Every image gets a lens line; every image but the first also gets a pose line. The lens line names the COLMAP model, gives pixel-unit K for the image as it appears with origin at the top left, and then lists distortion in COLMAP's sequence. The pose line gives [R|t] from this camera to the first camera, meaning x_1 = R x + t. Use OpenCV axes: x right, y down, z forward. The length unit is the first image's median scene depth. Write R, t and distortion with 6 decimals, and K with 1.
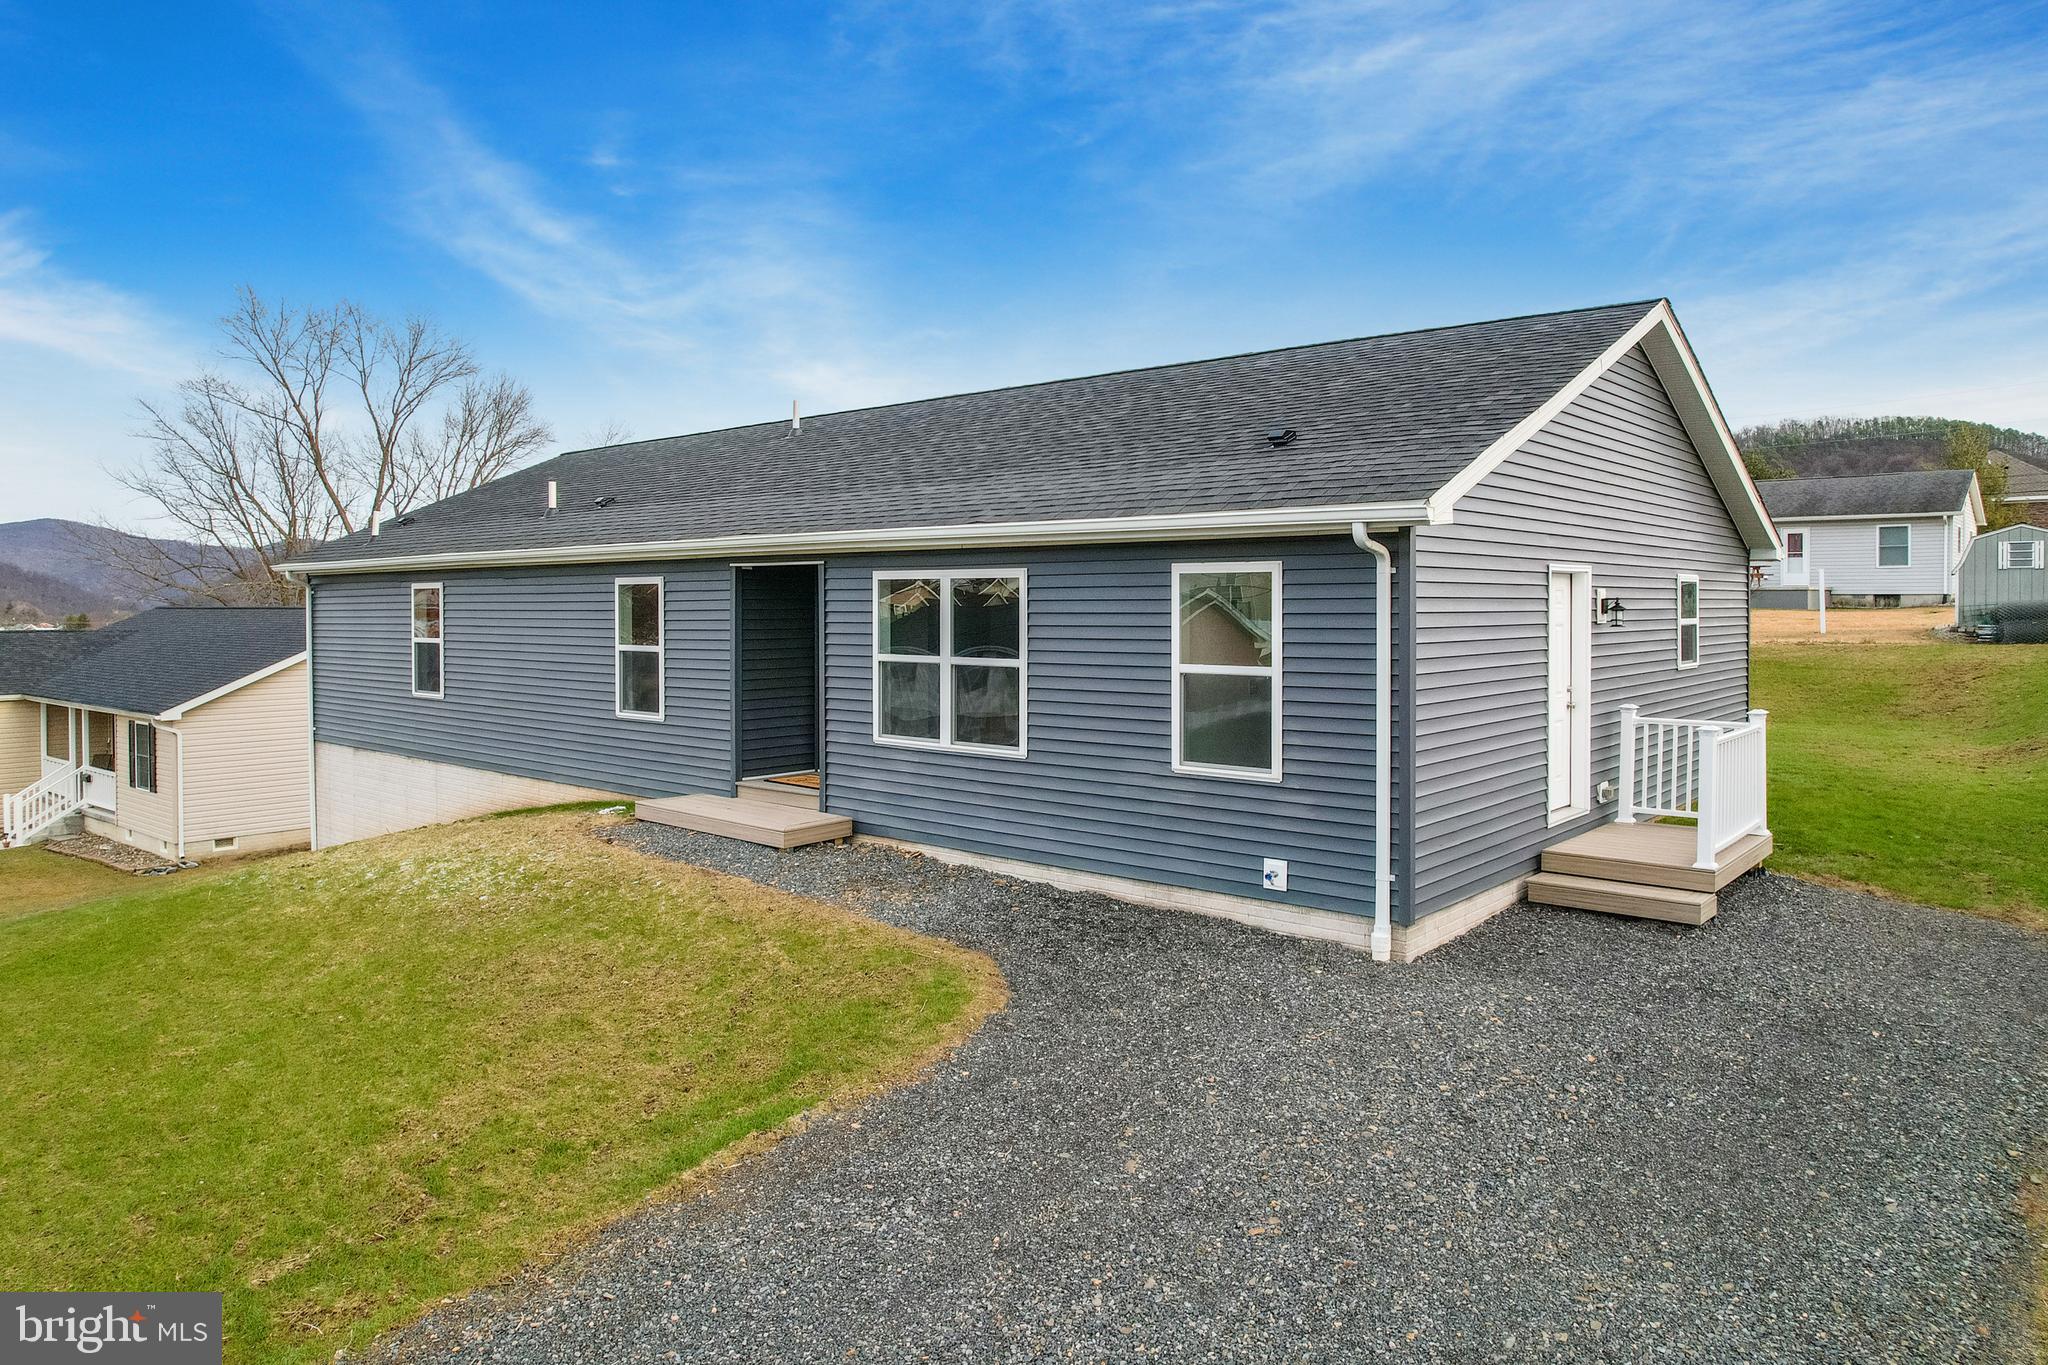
lens RADIAL K [[1331.3, 0, 1029.2], [0, 1331.3, 640.9], [0, 0, 1]] dist [-0.071520, 0.064884]
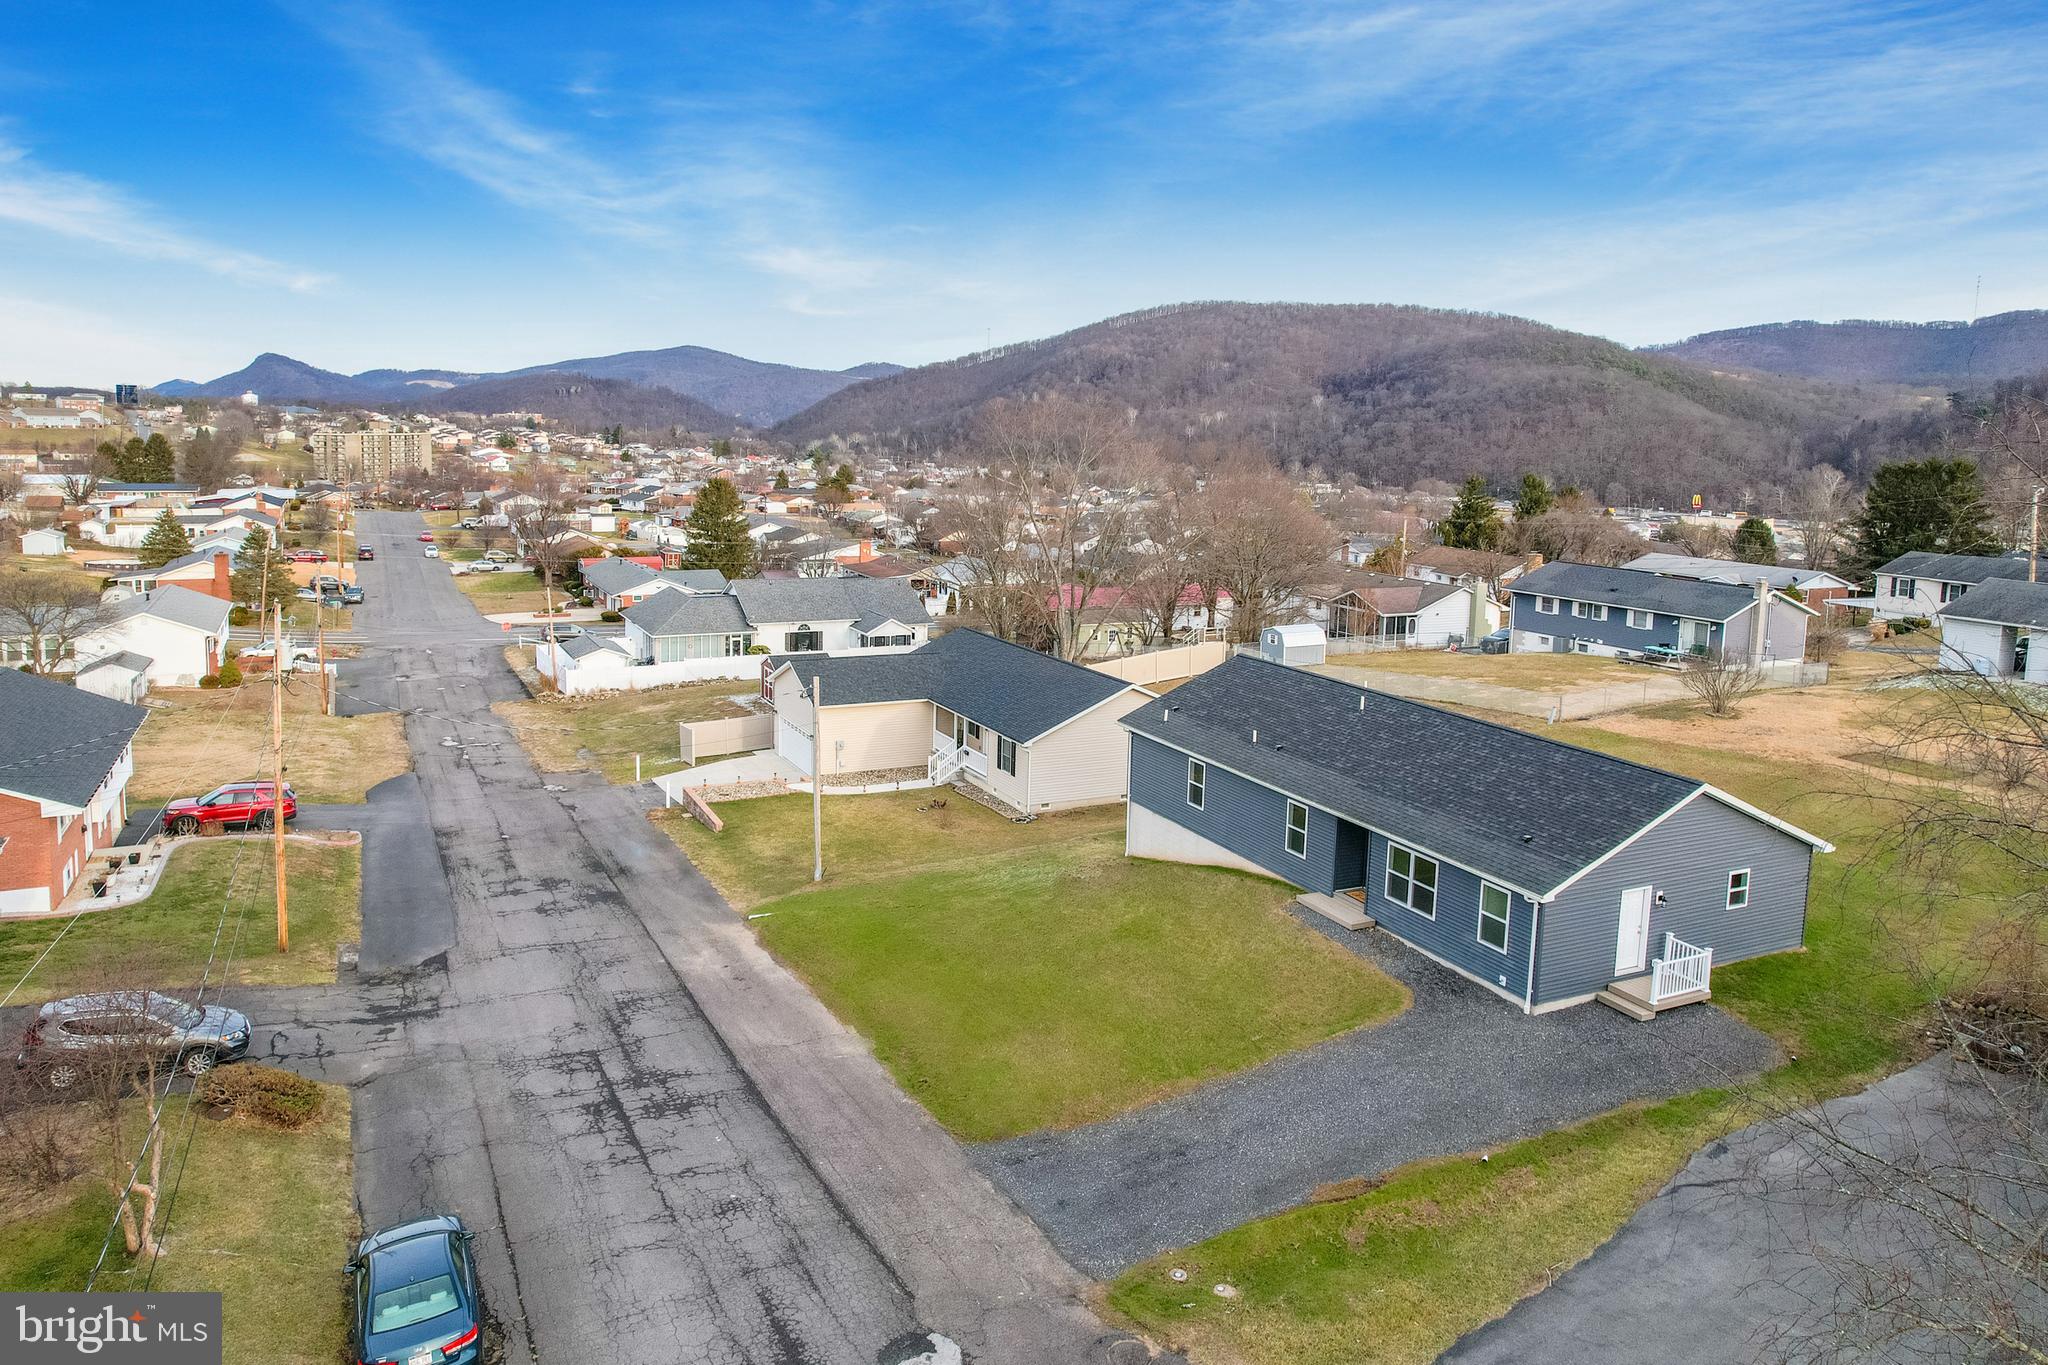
lens RADIAL K [[1350.3, 0, 955.1], [0, 1350.3, 565.7], [0, 0, 1]] dist [-0.041818, 0.000480]
pose [[0.901263, 0.069608, -0.427645, 0.247799], [-0.038731, 0.996002, 0.080493, -0.873188], [0.431539, -0.055982, 0.900356, -2.075142]]
